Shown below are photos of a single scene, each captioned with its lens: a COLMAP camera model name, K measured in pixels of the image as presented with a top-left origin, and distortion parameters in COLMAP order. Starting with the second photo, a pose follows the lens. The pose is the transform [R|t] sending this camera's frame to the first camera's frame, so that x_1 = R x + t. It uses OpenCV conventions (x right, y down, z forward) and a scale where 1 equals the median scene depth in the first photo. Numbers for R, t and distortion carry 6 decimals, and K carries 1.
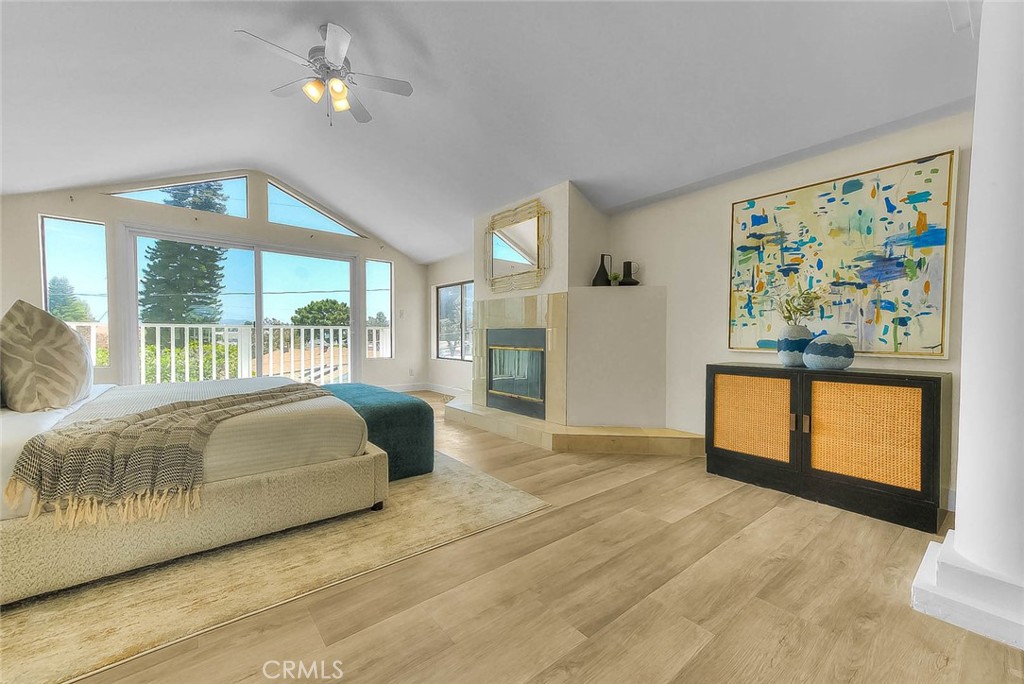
lens RADIAL K [[402.9, 0, 509.2], [0, 402.9, 345.0], [0, 0, 1]] dist [0.026886, -0.003893]
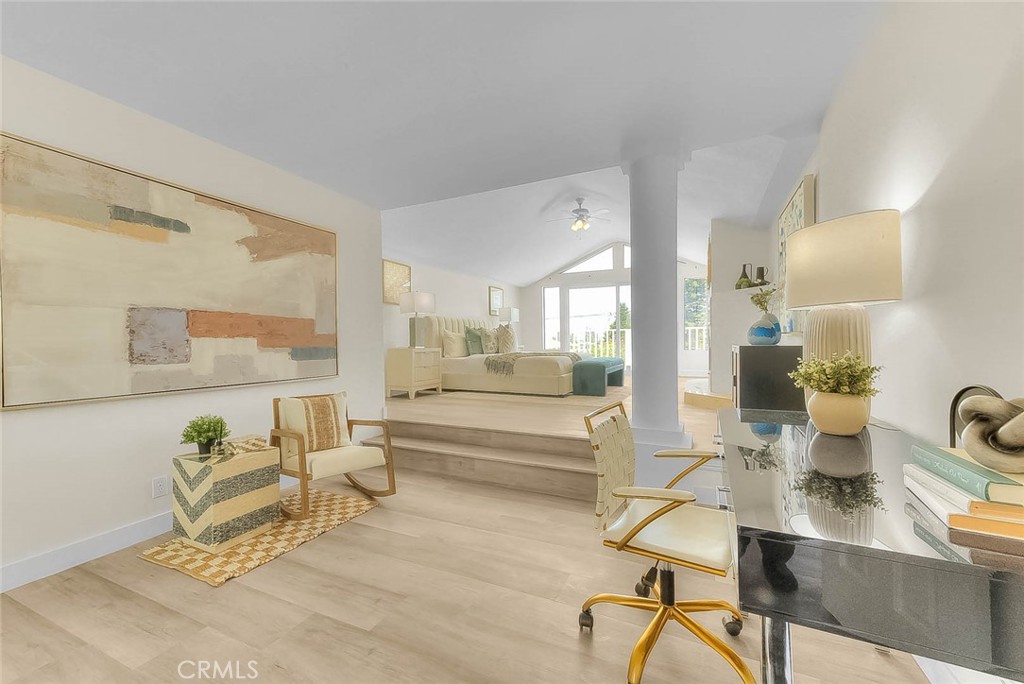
lens RADIAL K [[402.9, 0, 509.2], [0, 402.9, 345.0], [0, 0, 1]] dist [0.026886, -0.003893]
pose [[0.430366, 0.002029, -0.902652, 1.491367], [-0.006894, 0.999976, -0.001039, 0.056830], [0.902628, 0.006670, 0.430370, -0.336612]]
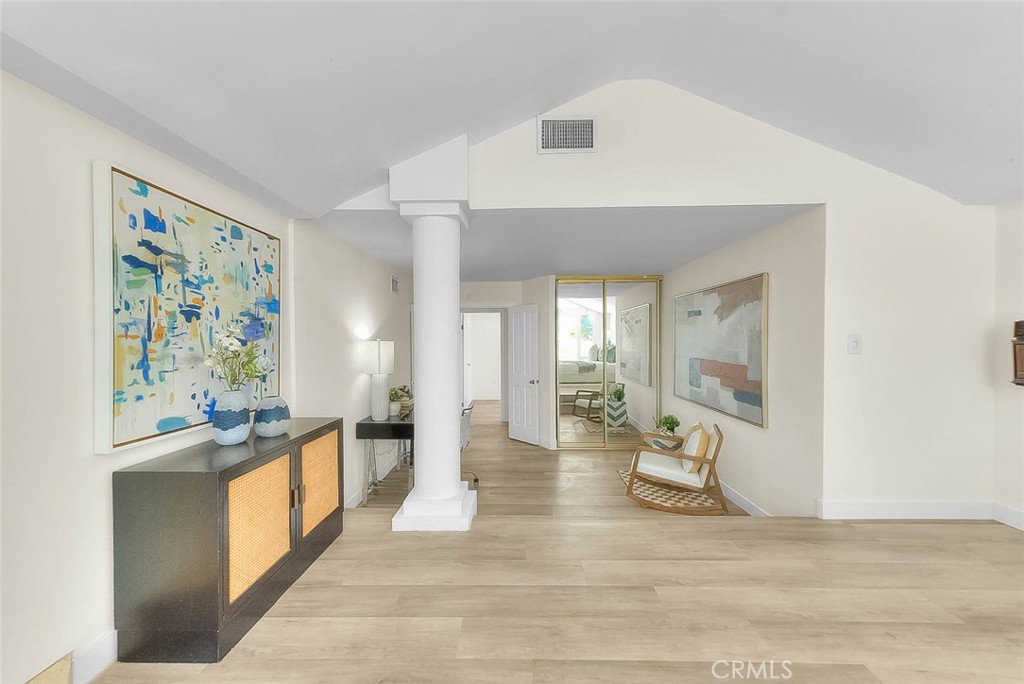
lens RADIAL K [[402.9, 0, 509.2], [0, 402.9, 345.0], [0, 0, 1]] dist [0.026886, -0.003893]
pose [[-0.760827, -0.009060, 0.648891, -0.195390], [0.015387, 0.999370, 0.031995, -0.145439], [-0.648772, 0.034327, -0.760208, 1.199474]]
